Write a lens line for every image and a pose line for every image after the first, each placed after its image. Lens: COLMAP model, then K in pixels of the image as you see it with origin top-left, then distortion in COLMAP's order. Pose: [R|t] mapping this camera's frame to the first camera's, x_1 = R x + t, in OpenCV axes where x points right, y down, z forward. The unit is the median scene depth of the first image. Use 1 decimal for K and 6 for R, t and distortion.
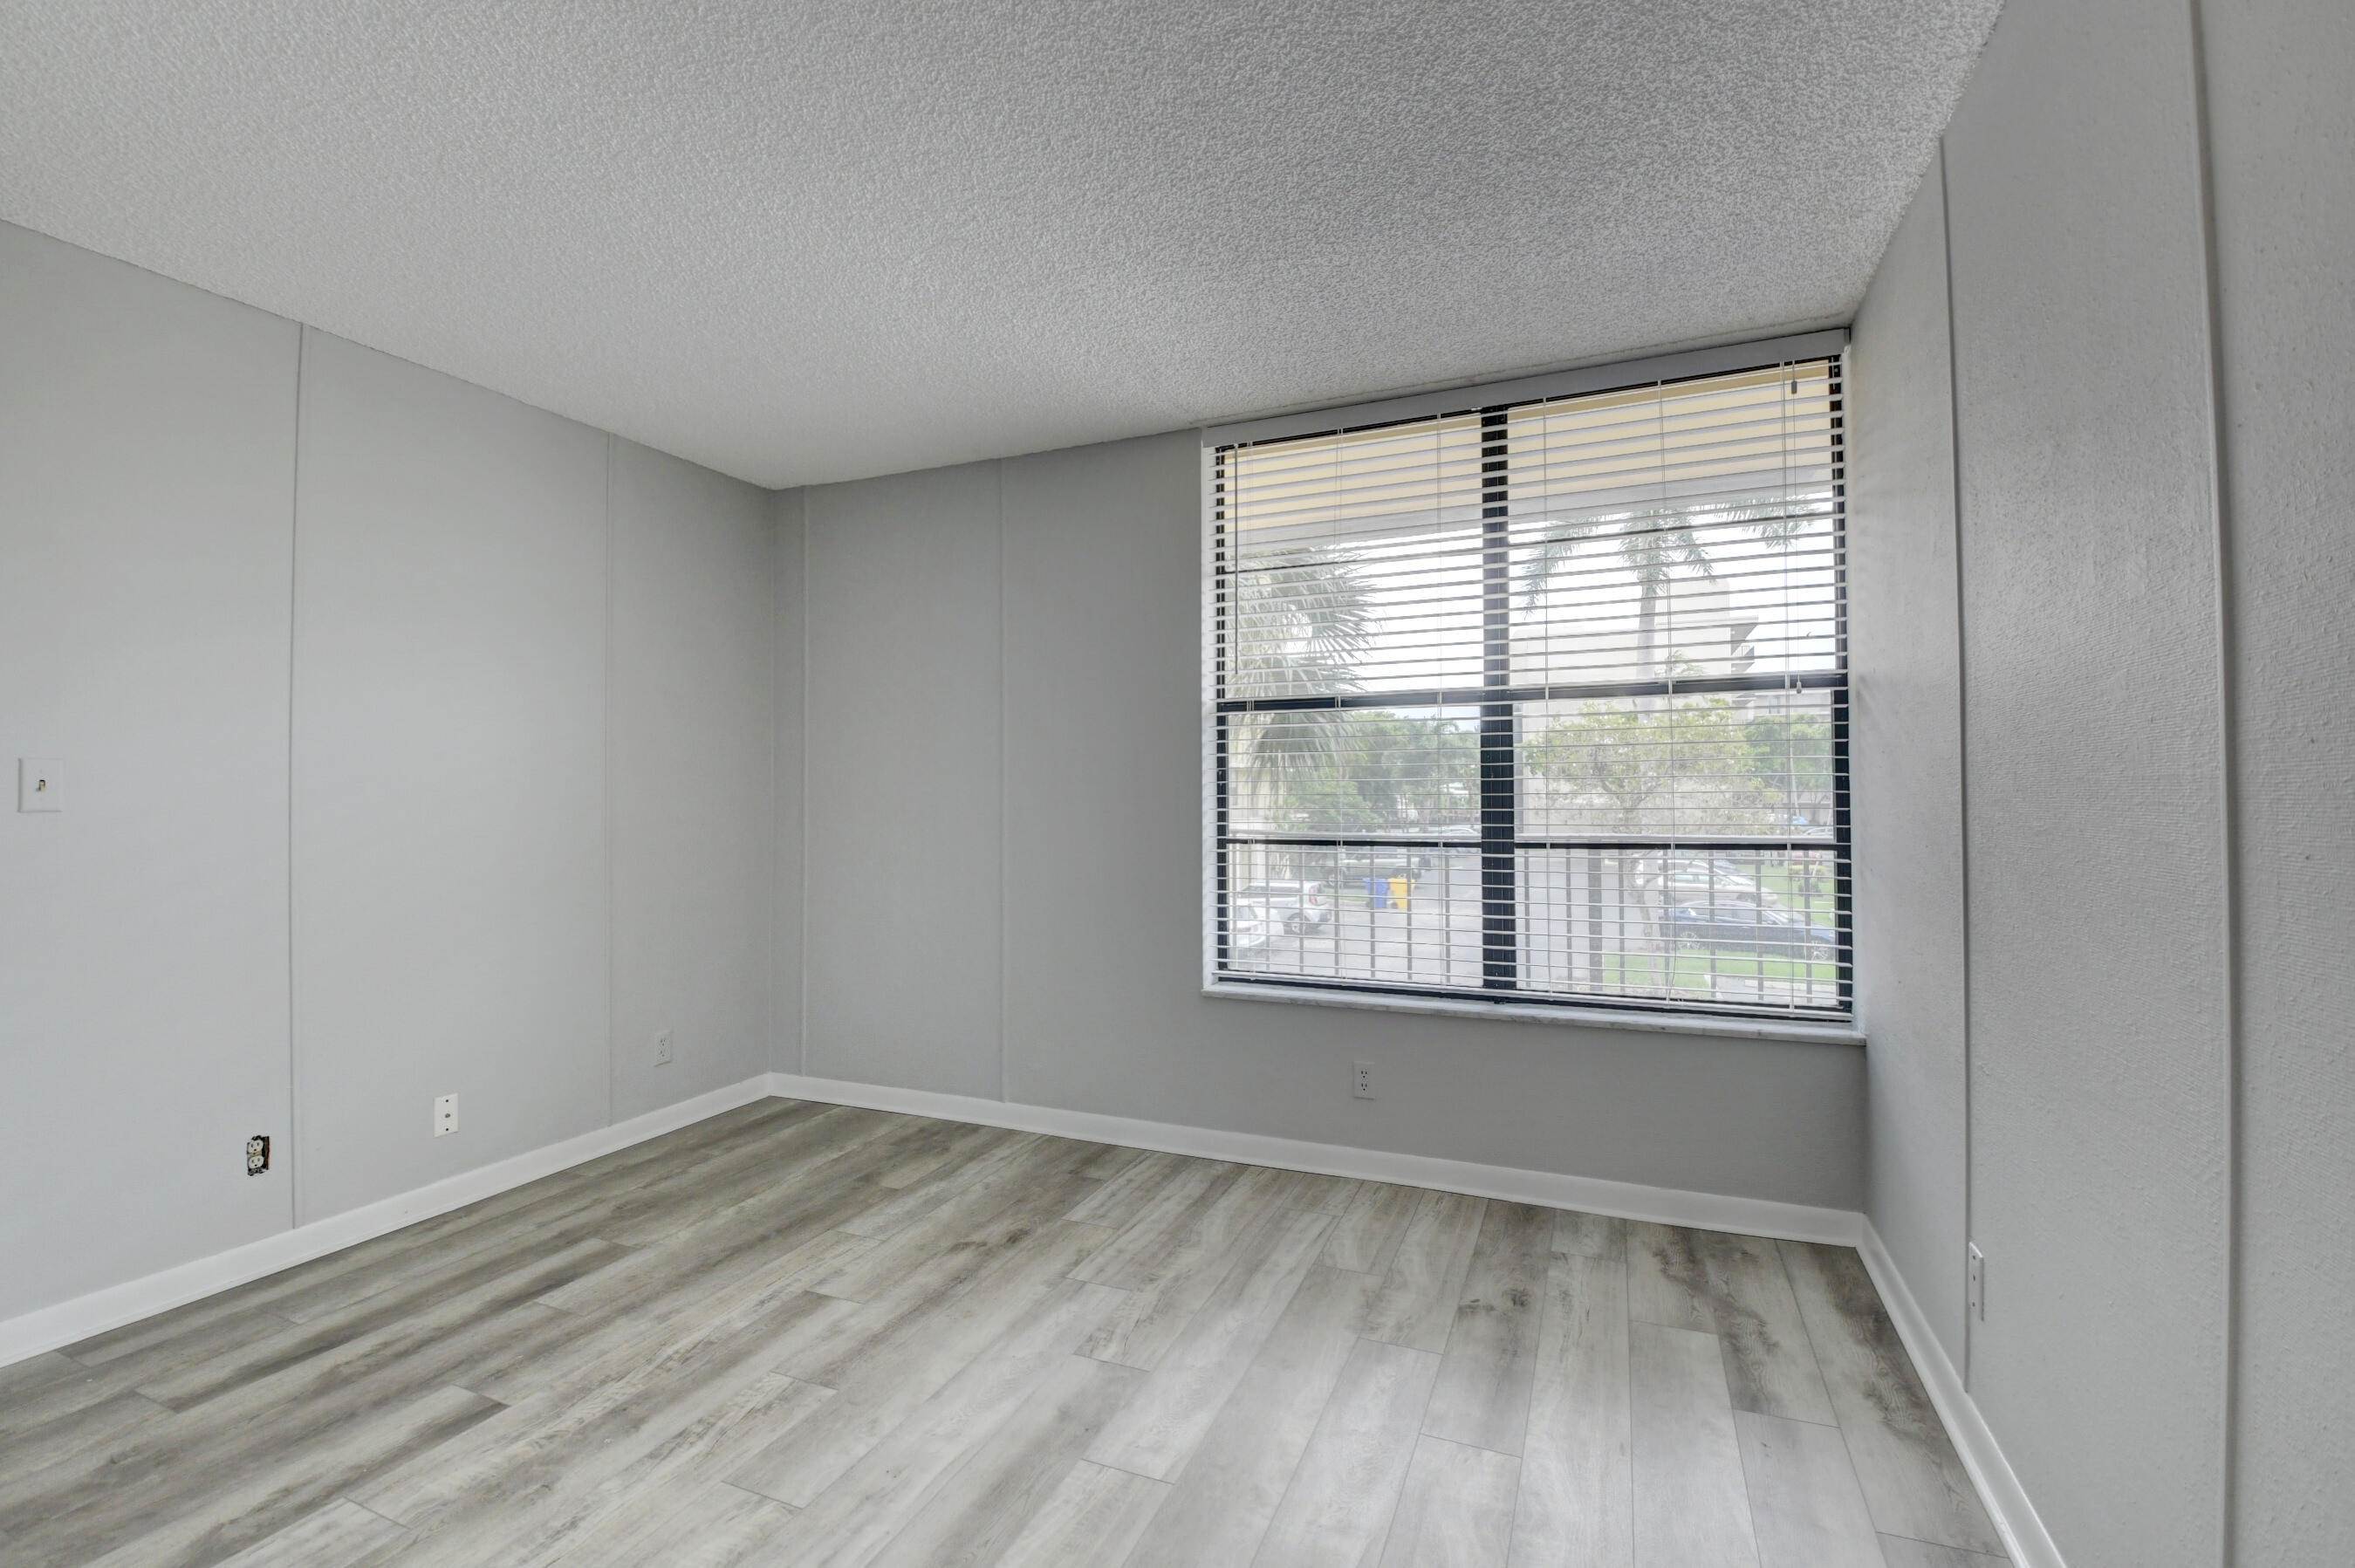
lens RADIAL K [[1040.1, 0, 1165.9], [0, 1040.1, 773.5], [0, 0, 1]] dist [0.015371, -0.024217]
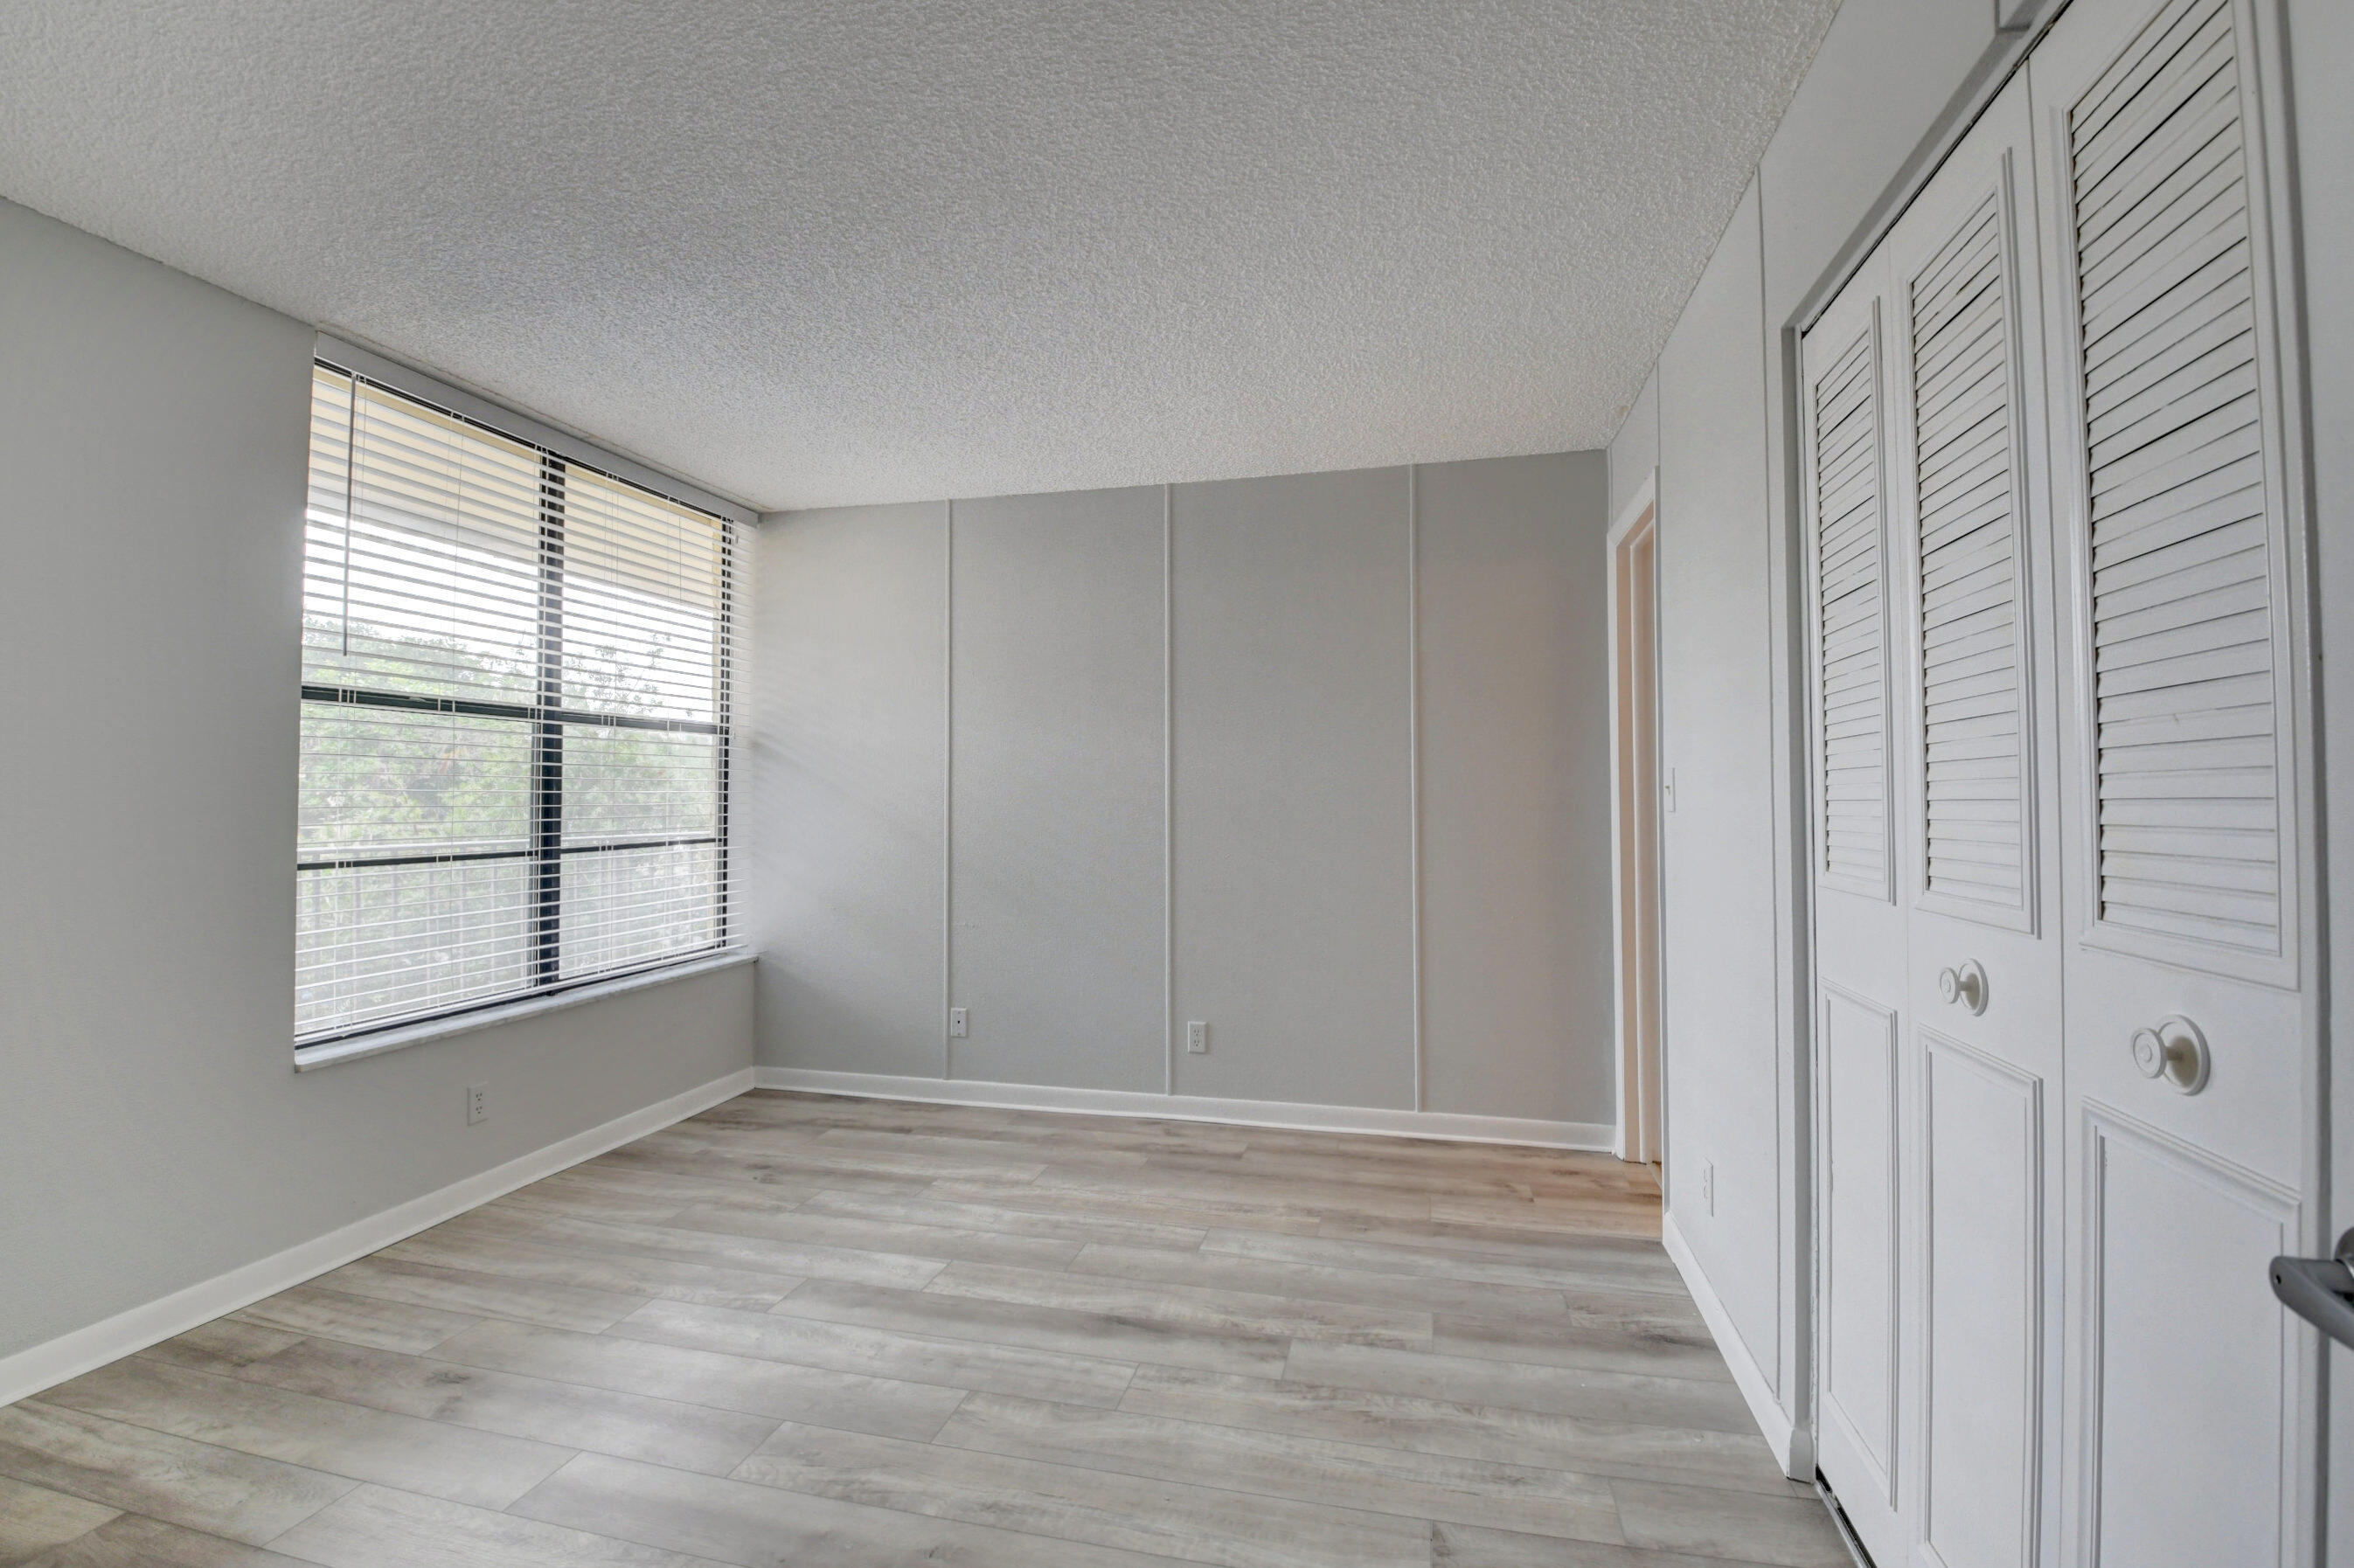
lens RADIAL K [[1039.4, 0, 1175.8], [0, 1039.4, 785.7], [0, 0, 1]] dist [0.002585, -0.018573]
pose [[-0.167113, 0.021637, 0.985700, -0.980905], [-0.010707, 0.999660, -0.023758, 0.020105], [-0.985880, -0.014524, -0.166825, 0.602128]]
